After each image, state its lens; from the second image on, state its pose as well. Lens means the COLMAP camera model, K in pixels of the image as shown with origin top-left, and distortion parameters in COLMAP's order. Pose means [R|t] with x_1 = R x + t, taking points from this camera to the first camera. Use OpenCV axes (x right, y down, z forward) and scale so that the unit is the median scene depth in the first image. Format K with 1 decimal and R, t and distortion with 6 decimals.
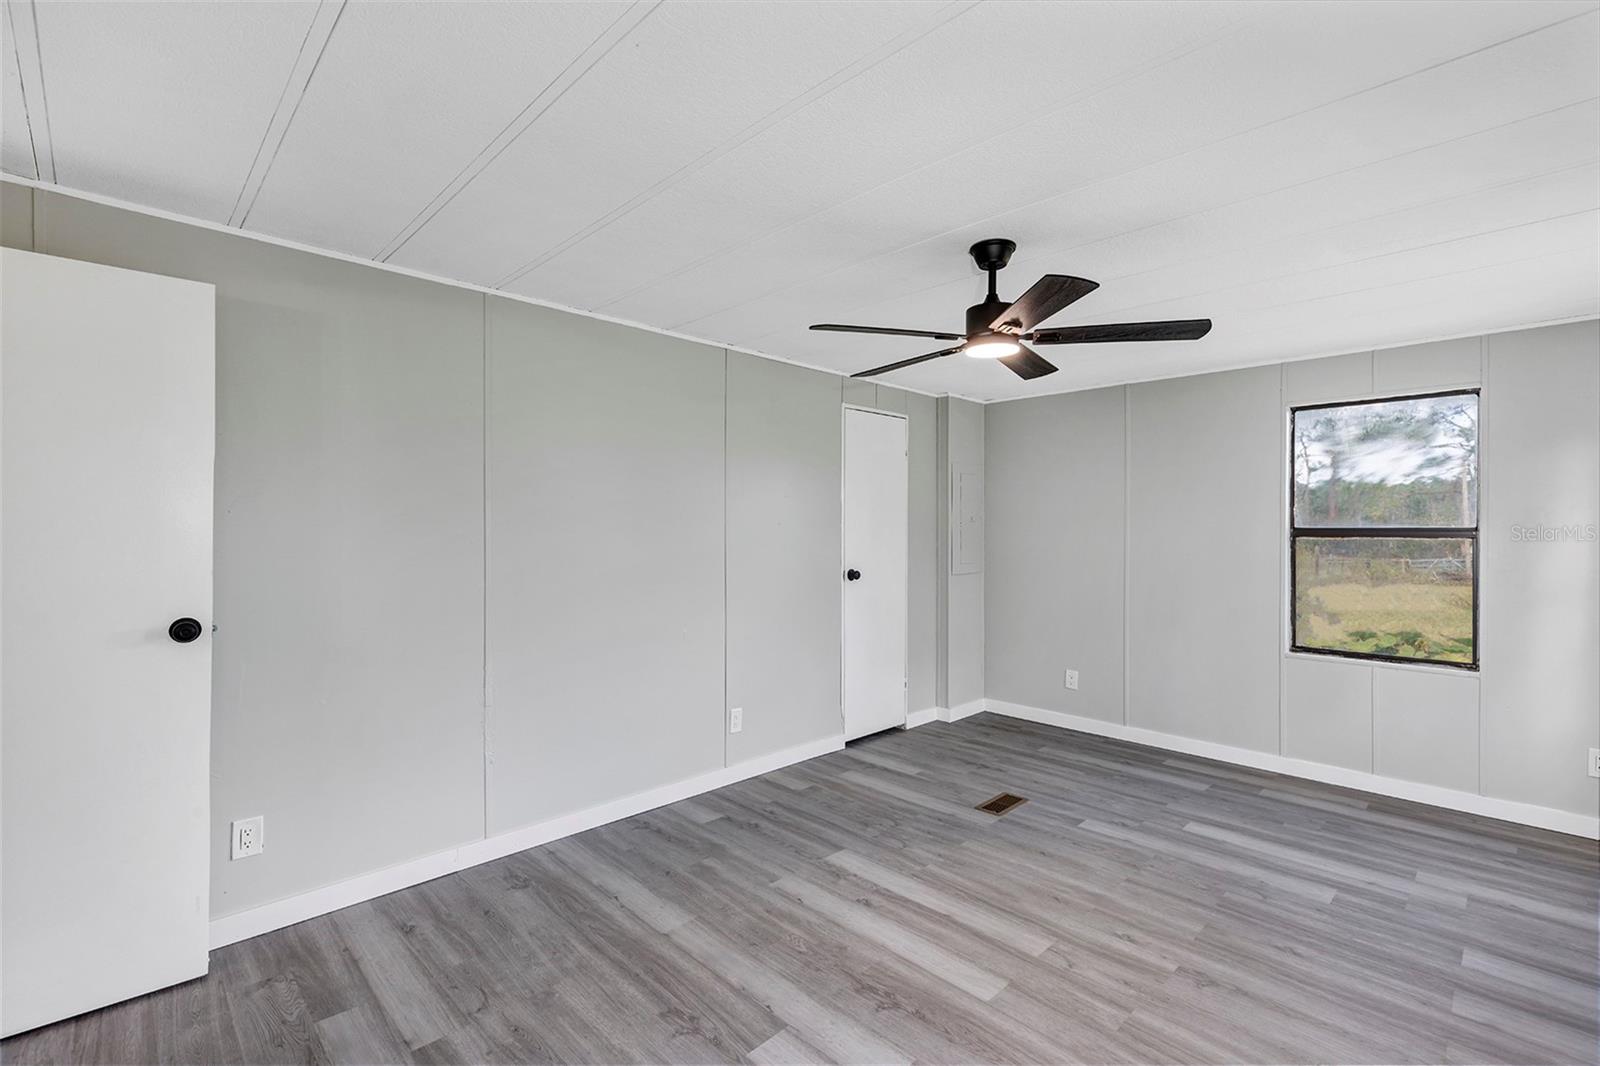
lens RADIAL K [[718.6, 0, 790.9], [0, 718.6, 530.5], [0, 0, 1]] dist [0.008189, 0.000021]
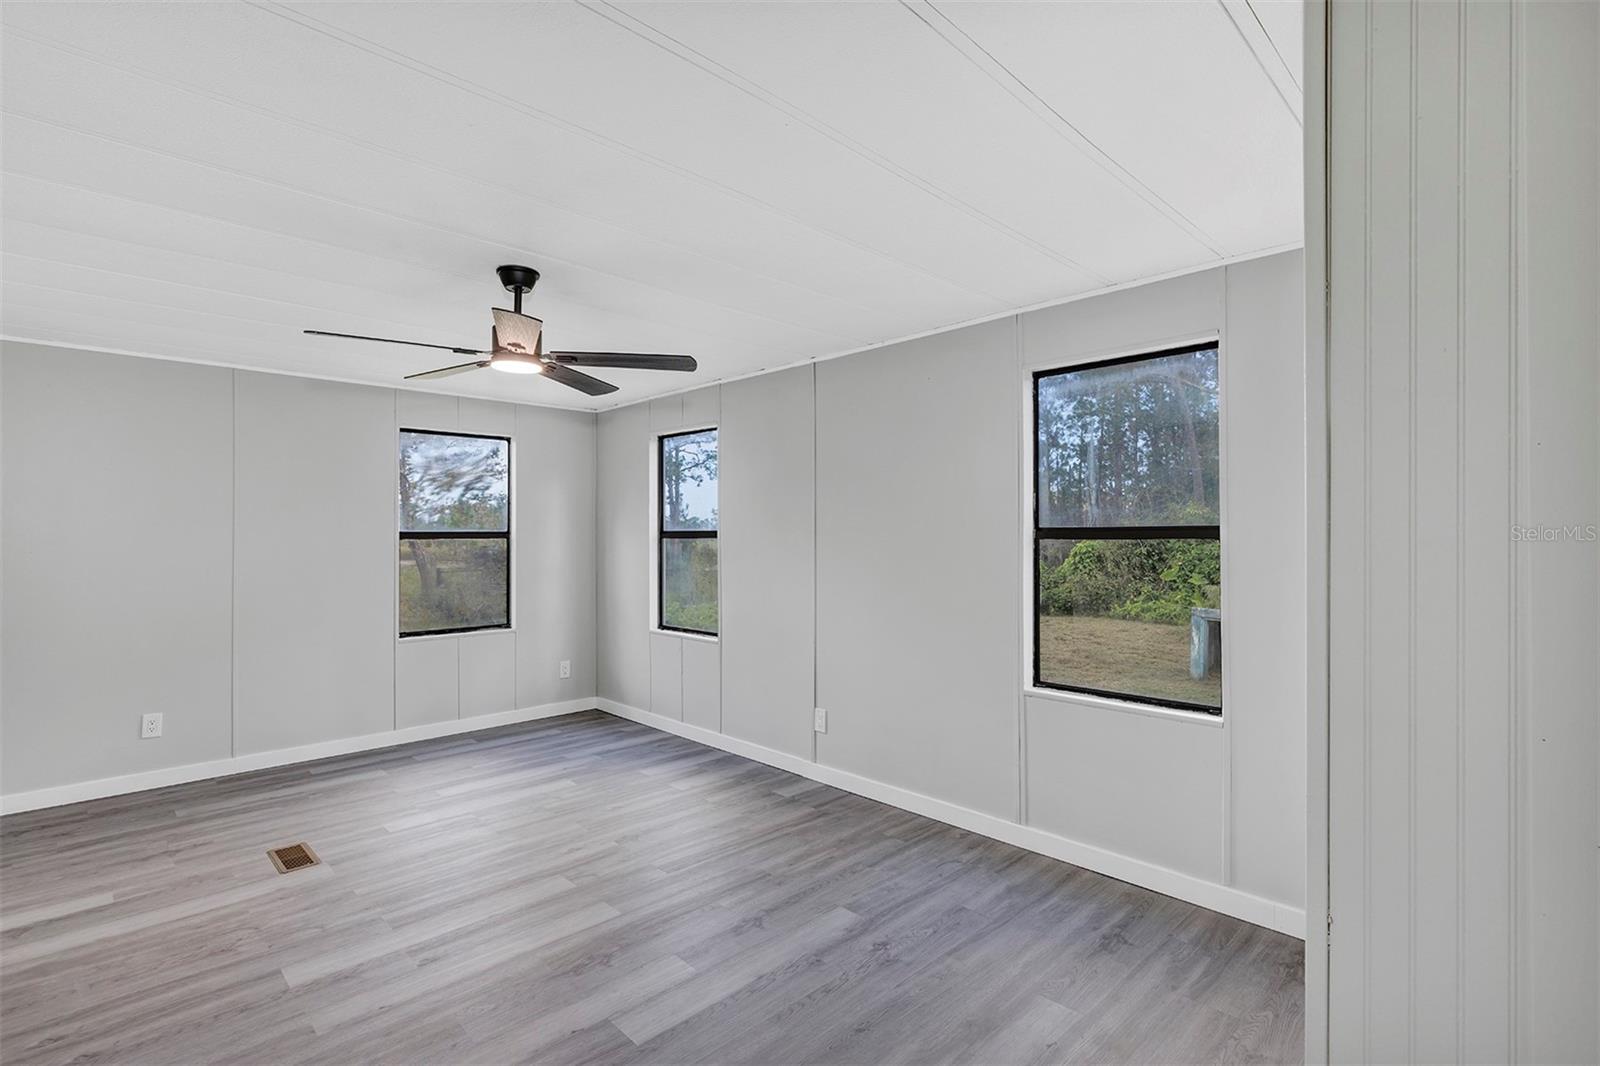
lens RADIAL K [[754.4, 0, 798.5], [0, 754.4, 532.8], [0, 0, 1]] dist [0.001747, 0.000340]
pose [[0.001547, -0.002826, 0.999995, -0.629982], [0.005535, 0.999981, 0.002818, -0.002080], [-0.999983, 0.005530, 0.001563, 0.425984]]
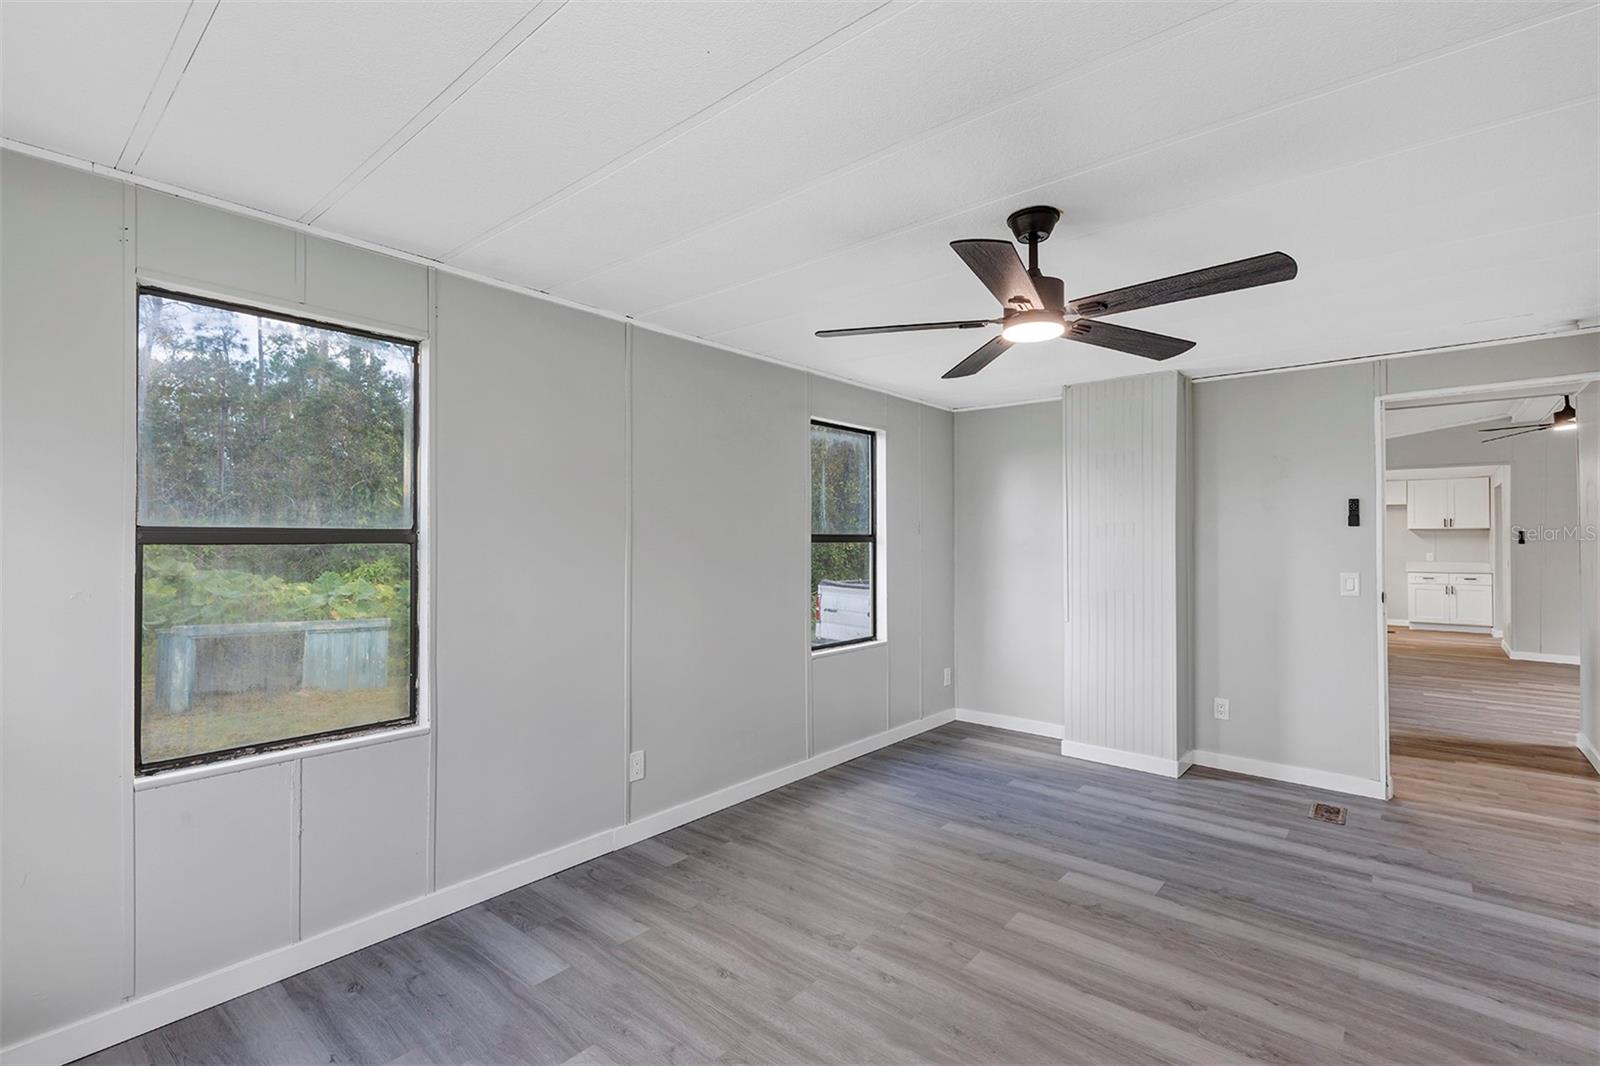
lens RADIAL K [[724.2, 0, 785.8], [0, 724.2, 539.7], [0, 0, 1]] dist [-0.002713, -0.000432]
pose [[-0.996906, -0.005800, -0.078389, 0.480738], [-0.006120, 0.999974, 0.003839, 0.000897], [0.078364, 0.004307, -0.996915, 1.369380]]
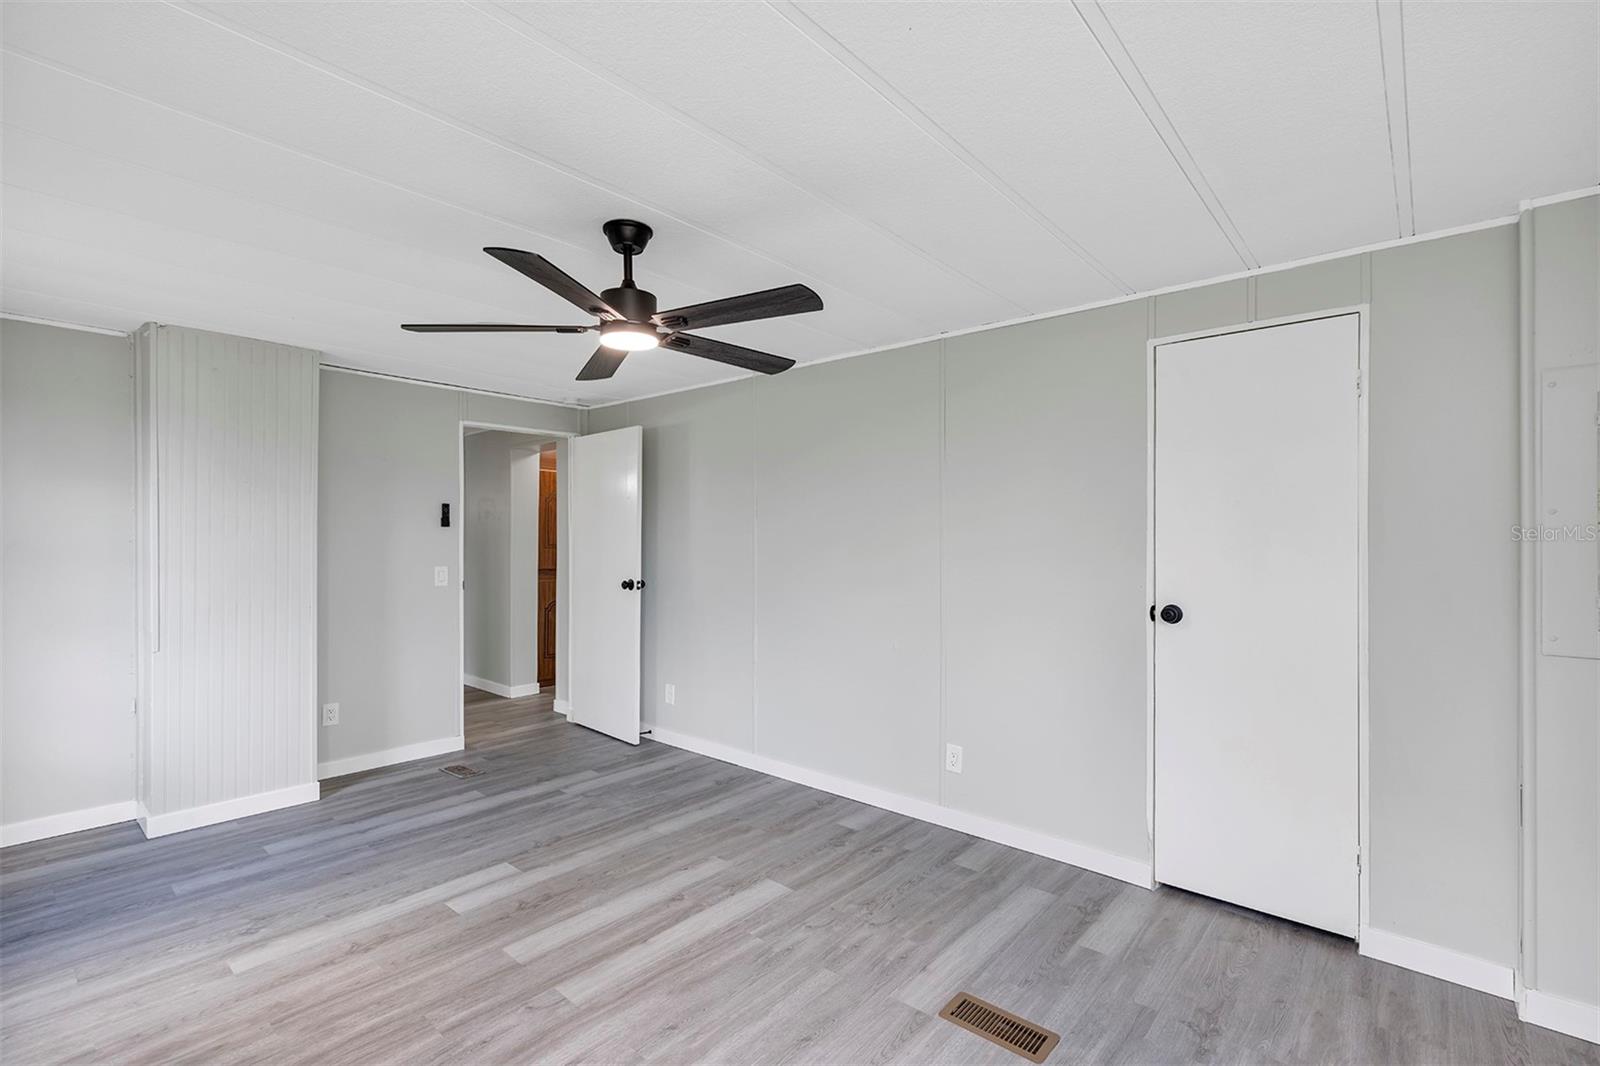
lens RADIAL K [[722.9, 0, 795.3], [0, 722.9, 534.5], [0, 0, 1]] dist [0.007381, 0.000499]
pose [[0.079422, -0.010981, -0.996781, 0.899813], [-0.006606, 0.999912, -0.011542, 0.004776], [0.996819, 0.007501, 0.079342, 0.842412]]
